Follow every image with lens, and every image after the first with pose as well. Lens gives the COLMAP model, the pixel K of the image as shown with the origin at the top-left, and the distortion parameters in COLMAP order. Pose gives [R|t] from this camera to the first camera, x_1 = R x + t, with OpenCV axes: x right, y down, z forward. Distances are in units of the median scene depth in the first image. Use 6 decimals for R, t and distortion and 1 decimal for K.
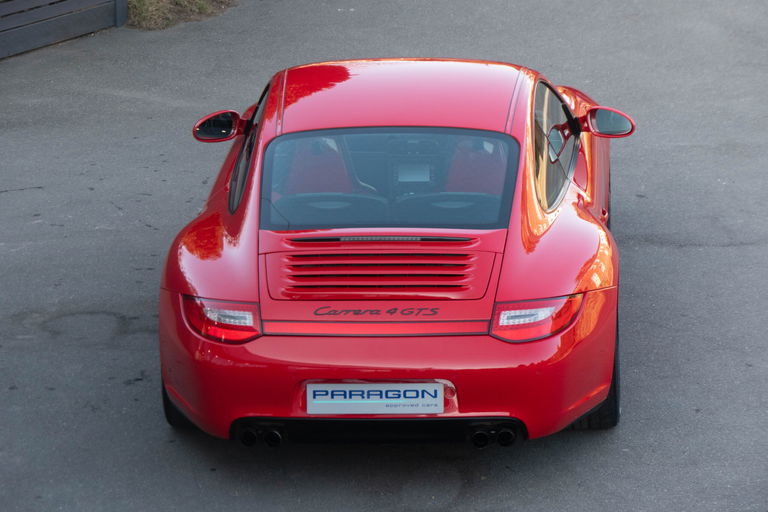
lens RADIAL K [[4026.6, 0, 384.0], [0, 4026.6, 256.0], [0, 0, 1]] dist [-0.231020, -2.488941]
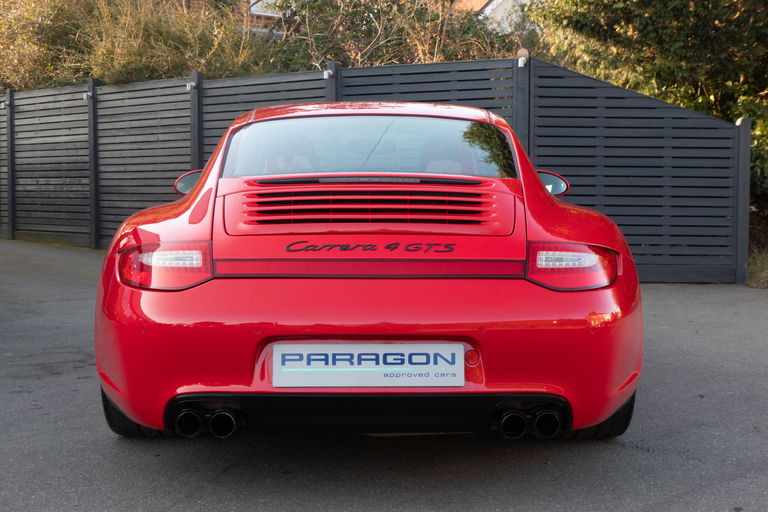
lens RADIAL K [[1085.5, 0, 384.0], [0, 1085.5, 256.0], [0, 0, 1]] dist [0.010650, -0.163540]
pose [[0.996679, 0.019428, 0.079074, -0.015109], [-0.003416, 0.980239, -0.197788, 0.054513], [-0.081354, 0.196861, 0.977050, 0.807433]]
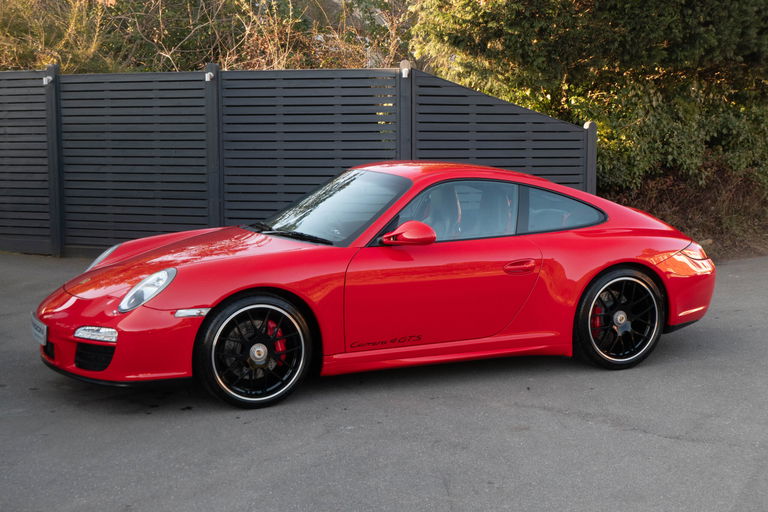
lens RADIAL K [[1170.6, 0, 384.0], [0, 1170.6, 256.0], [0, 0, 1]] dist [0.034378, -0.319827]
pose [[0.935356, -0.023404, 0.352934, -0.159356], [0.074996, 0.988244, -0.133224, 0.032510], [-0.345667, 0.151081, 0.926115, 0.732331]]
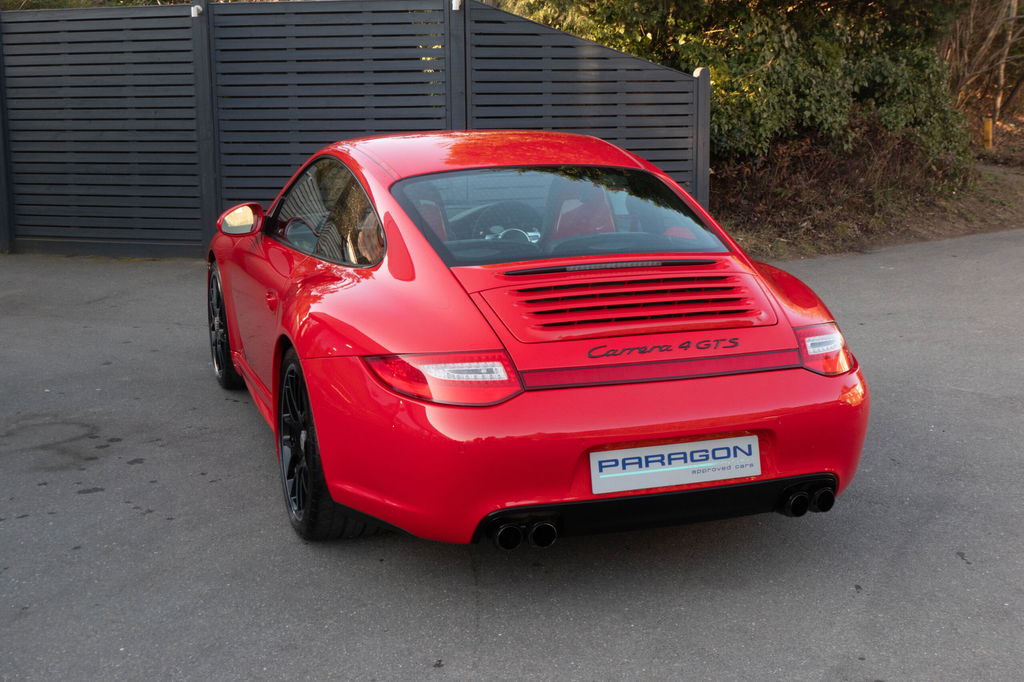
lens RADIAL K [[1447.3, 0, 512.0], [0, 1447.3, 341.0], [0, 0, 1]] dist [0.010650, -0.163540]
pose [[0.923748, -0.059456, 0.378359, -0.129719], [0.090372, 0.993819, -0.064471, 0.027342], [-0.372187, 0.093748, 0.923411, 0.763119]]
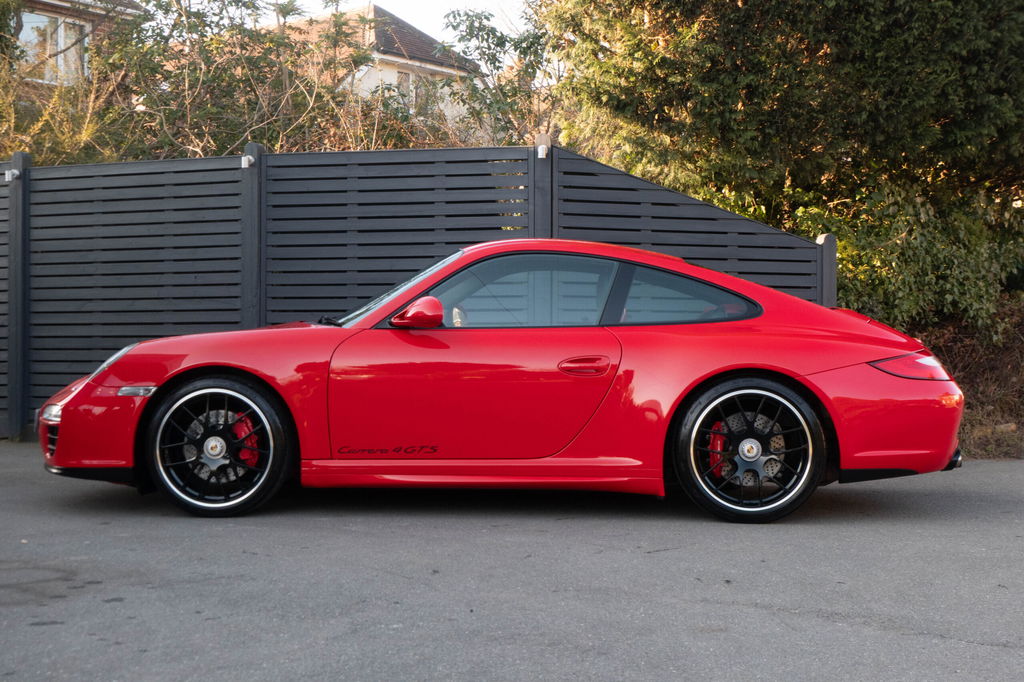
lens RADIAL K [[1560.9, 0, 512.0], [0, 1560.9, 341.0], [0, 0, 1]] dist [0.034378, -0.319827]
pose [[0.943068, 0.024752, 0.331677, -0.109380], [0.064020, 0.965070, -0.254050, 0.059263], [-0.326380, 0.260820, 0.908542, 0.828245]]
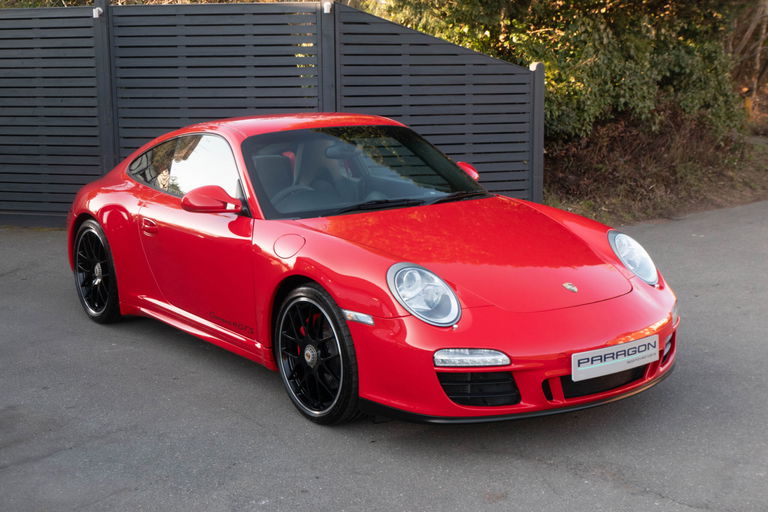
lens RADIAL K [[1116.5, 0, 384.0], [0, 1116.5, 256.0], [0, 0, 1]] dist [0.040010, -0.274990]
pose [[0.908317, -0.063581, 0.413421, -0.116246], [0.097637, 0.993304, -0.061754, -0.003304], [-0.406727, 0.096458, 0.908443, 0.840170]]
